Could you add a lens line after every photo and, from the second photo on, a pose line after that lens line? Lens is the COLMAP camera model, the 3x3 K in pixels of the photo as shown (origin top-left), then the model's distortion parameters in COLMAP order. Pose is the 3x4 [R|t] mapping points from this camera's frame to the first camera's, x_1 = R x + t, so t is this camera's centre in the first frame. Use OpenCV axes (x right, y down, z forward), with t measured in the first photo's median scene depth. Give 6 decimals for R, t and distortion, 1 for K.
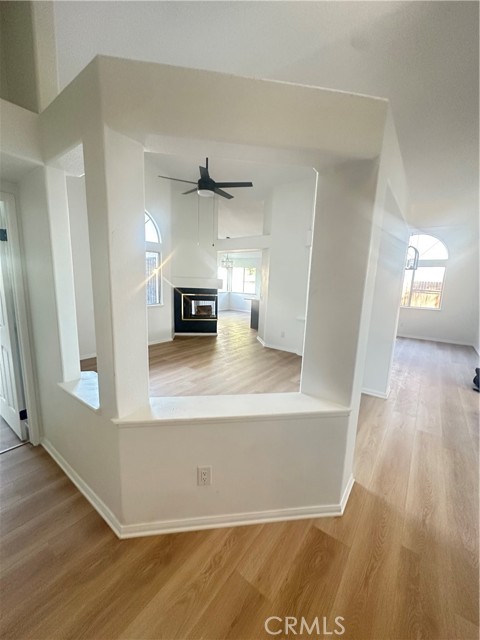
lens RADIAL K [[255.5, 0, 240.0], [0, 255.5, 320.0], [0, 0, 1]] dist [-0.001182, -0.000092]
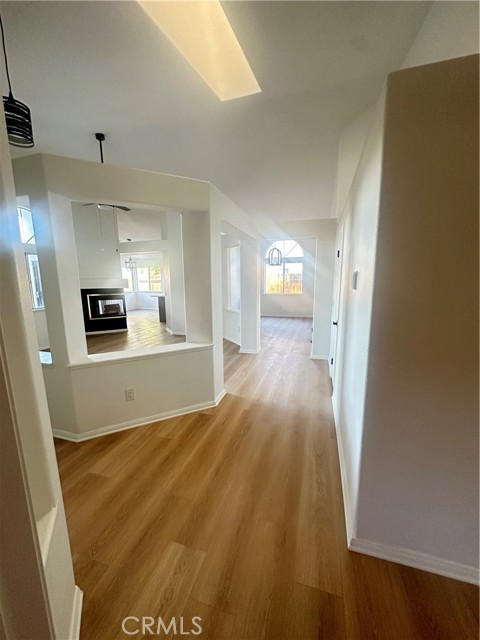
lens RADIAL K [[255.5, 0, 240.0], [0, 255.5, 320.0], [0, 0, 1]] dist [-0.001182, -0.000092]
pose [[0.939799, -0.098561, 0.327207, 0.008681], [0.096596, 0.995074, 0.022294, 0.038078], [-0.327792, 0.010655, 0.944690, -0.194777]]
